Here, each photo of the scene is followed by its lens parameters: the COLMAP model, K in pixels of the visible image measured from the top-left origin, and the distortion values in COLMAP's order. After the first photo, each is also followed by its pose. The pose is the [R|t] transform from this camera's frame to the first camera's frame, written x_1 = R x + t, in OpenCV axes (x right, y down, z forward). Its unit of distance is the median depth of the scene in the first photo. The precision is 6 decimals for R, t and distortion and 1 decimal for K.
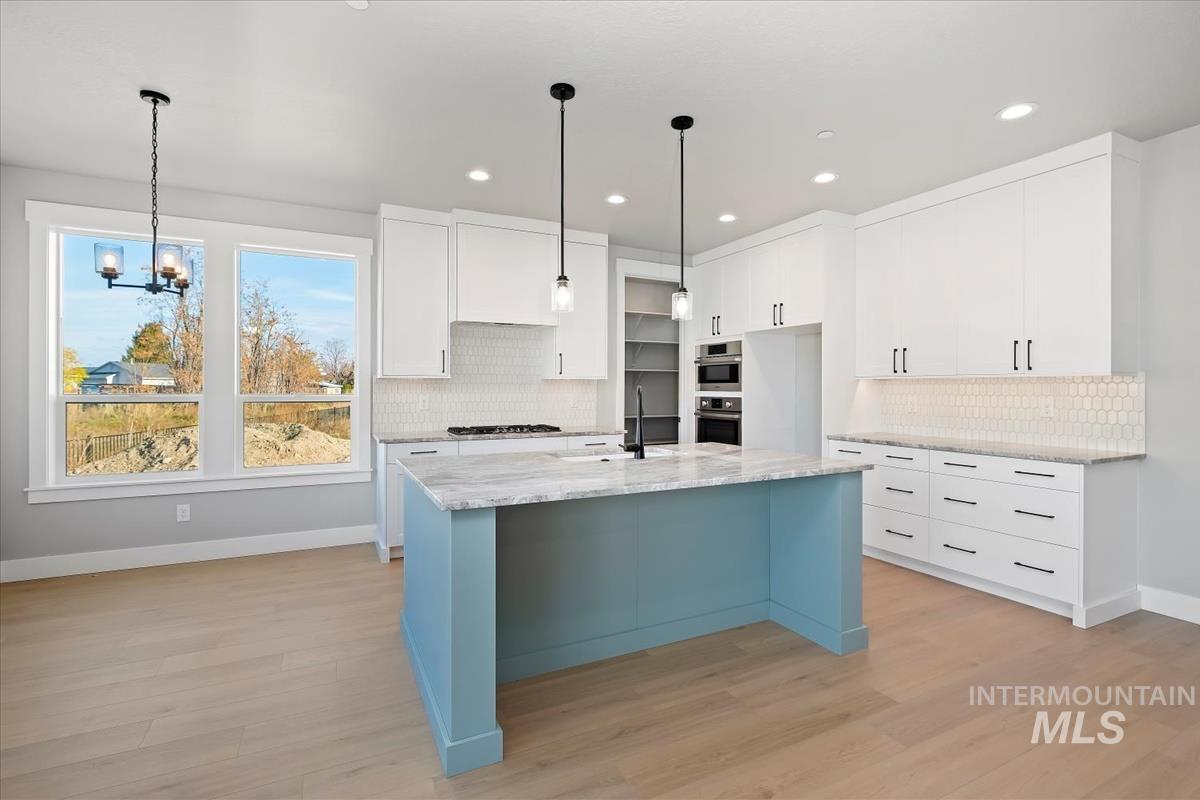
lens RADIAL K [[556.9, 0, 596.0], [0, 556.9, 389.3], [0, 0, 1]] dist [-0.004614, -0.002233]
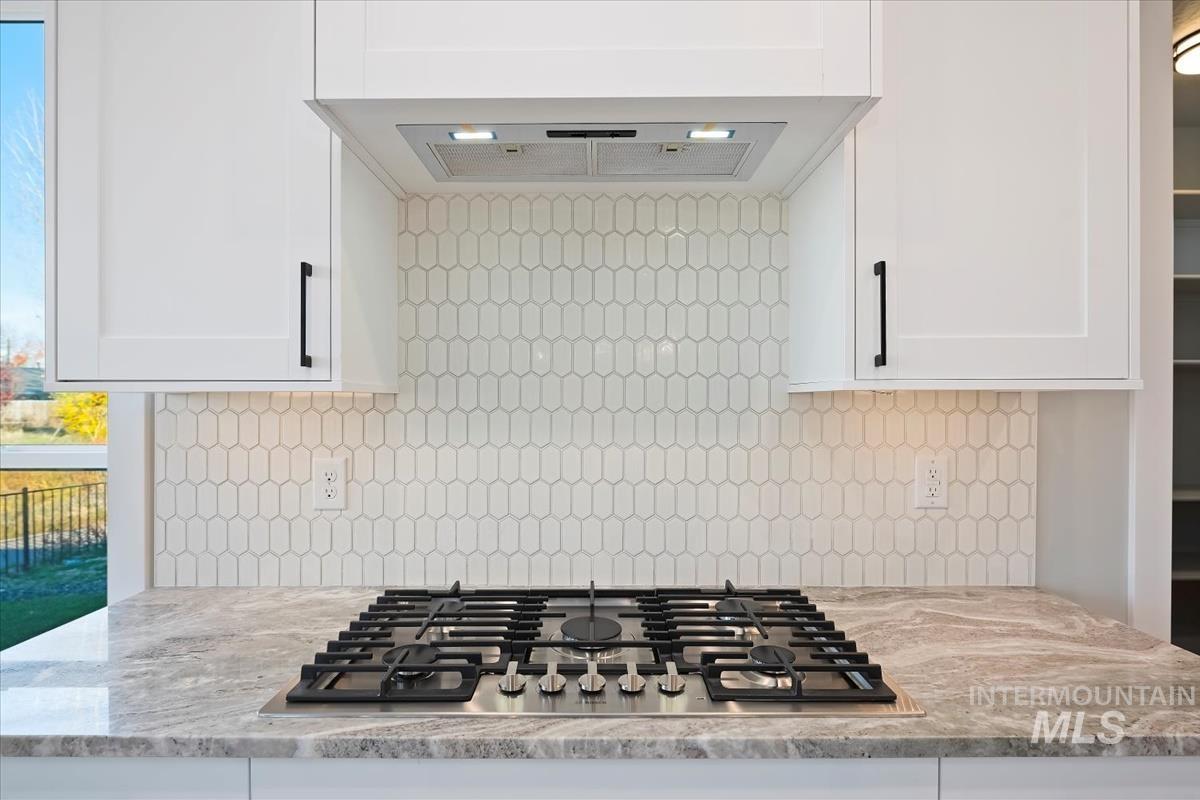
lens RADIAL K [[581.5, 0, 597.6], [0, 581.5, 408.0], [0, 0, 1]] dist [-0.000659, -0.001053]
pose [[0.892627, -0.002659, -0.450789, -0.066132], [0.001993, 0.999996, -0.001951, -0.012418], [0.450792, 0.000843, 0.892628, 0.854967]]
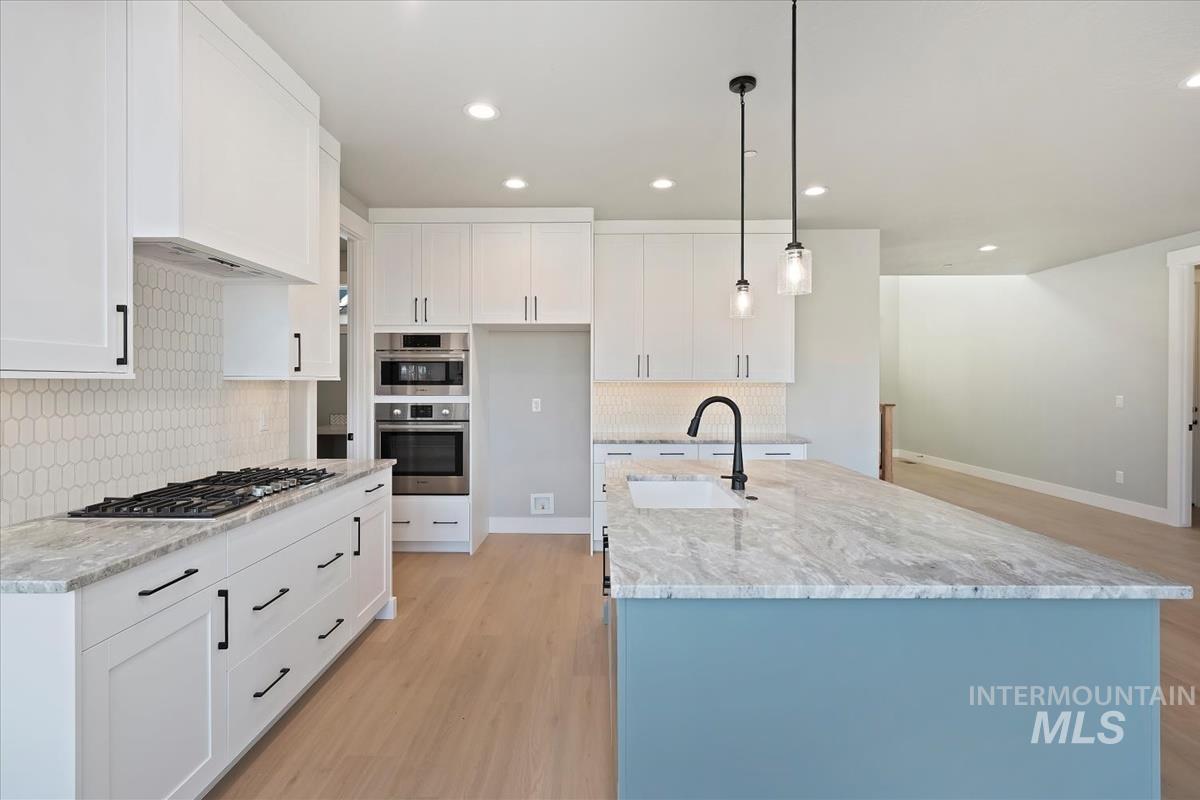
lens RADIAL K [[581.5, 0, 602.7], [0, 581.5, 393.4], [0, 0, 1]] dist [-0.000659, -0.001053]
pose [[0.444796, -0.016269, 0.895484, -0.491989], [0.002196, 0.999852, 0.017074, -0.016169], [-0.895629, -0.005628, 0.444766, 0.530495]]
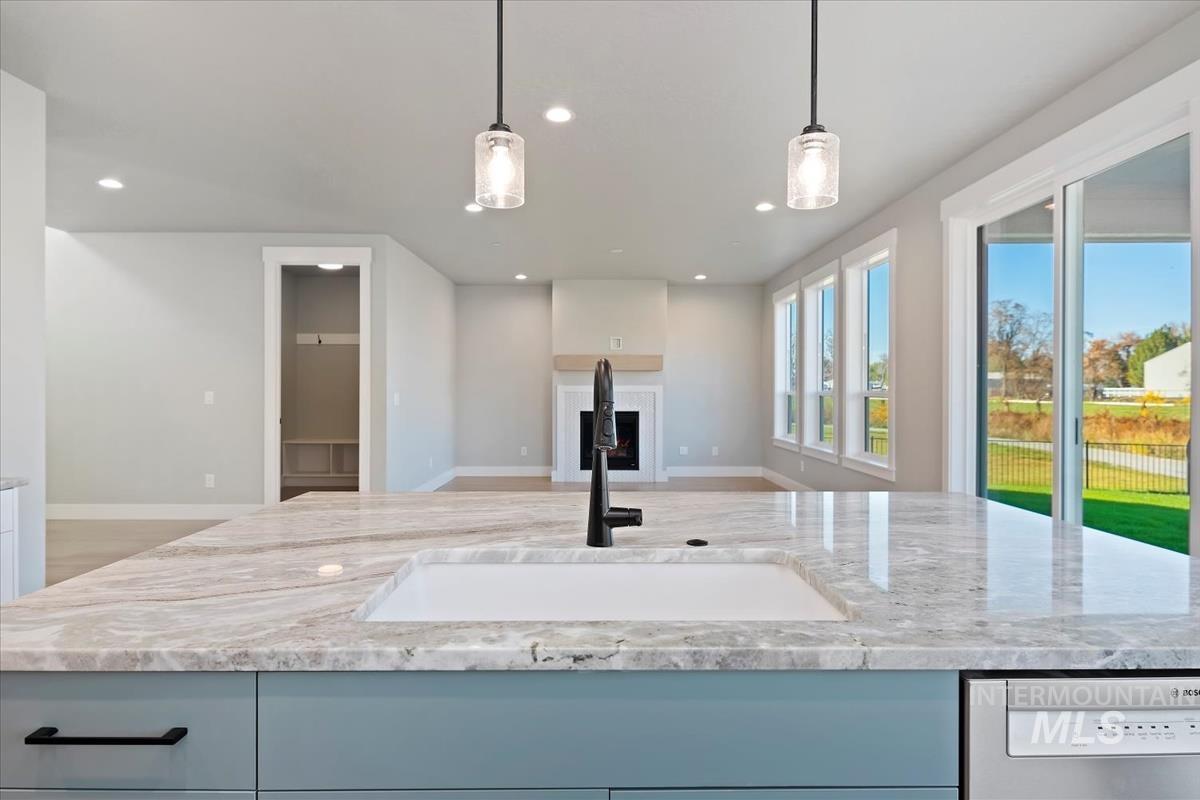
lens RADIAL K [[653.8, 0, 587.9], [0, 653.8, 404.1], [0, 0, 1]] dist [-0.000824, -0.000292]
pose [[-0.892142, -0.011086, 0.451619, -0.089433], [-0.001250, 0.999756, 0.022072, 0.010100], [-0.451753, 0.019127, -0.891938, 0.936053]]
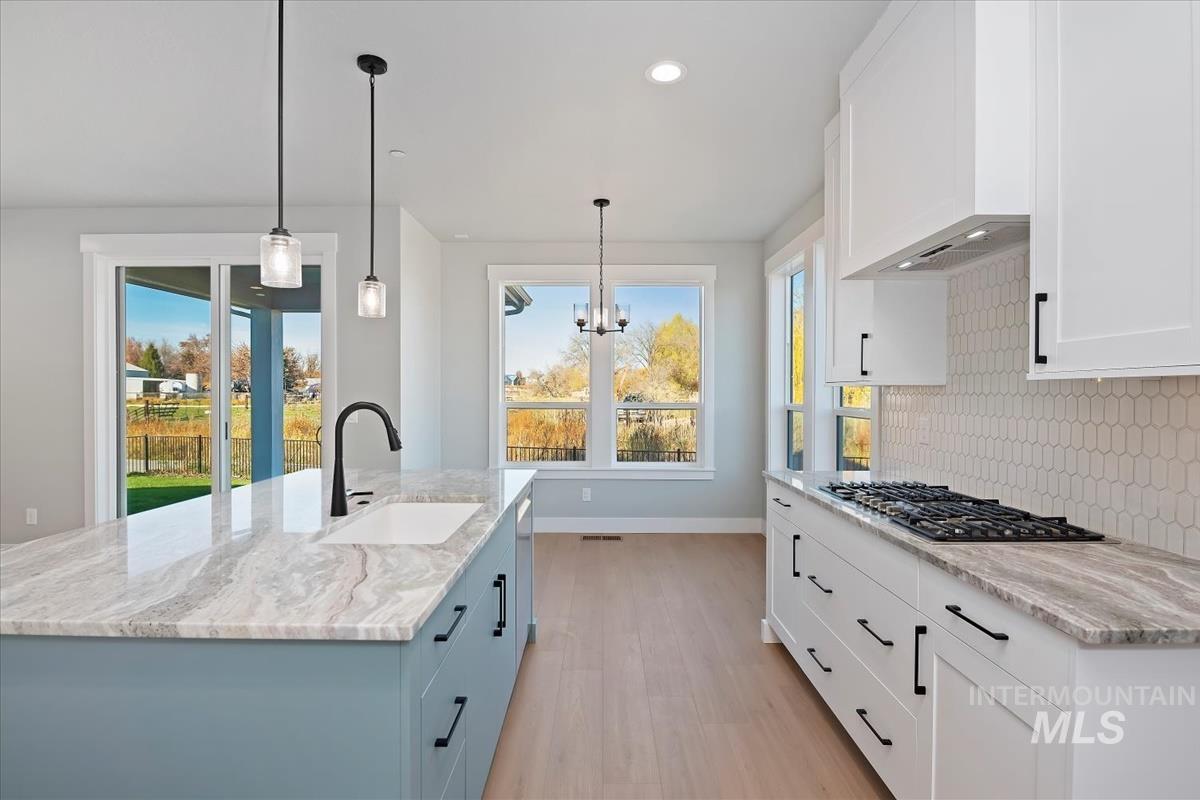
lens RADIAL K [[581.5, 0, 600.3], [0, 581.5, 401.1], [0, 0, 1]] dist [-0.000659, -0.001053]
pose [[-0.457796, 0.010464, -0.888996, 0.358775], [-0.003988, 0.999897, 0.013823, -0.011253], [0.889048, 0.009873, -0.457707, 1.041757]]
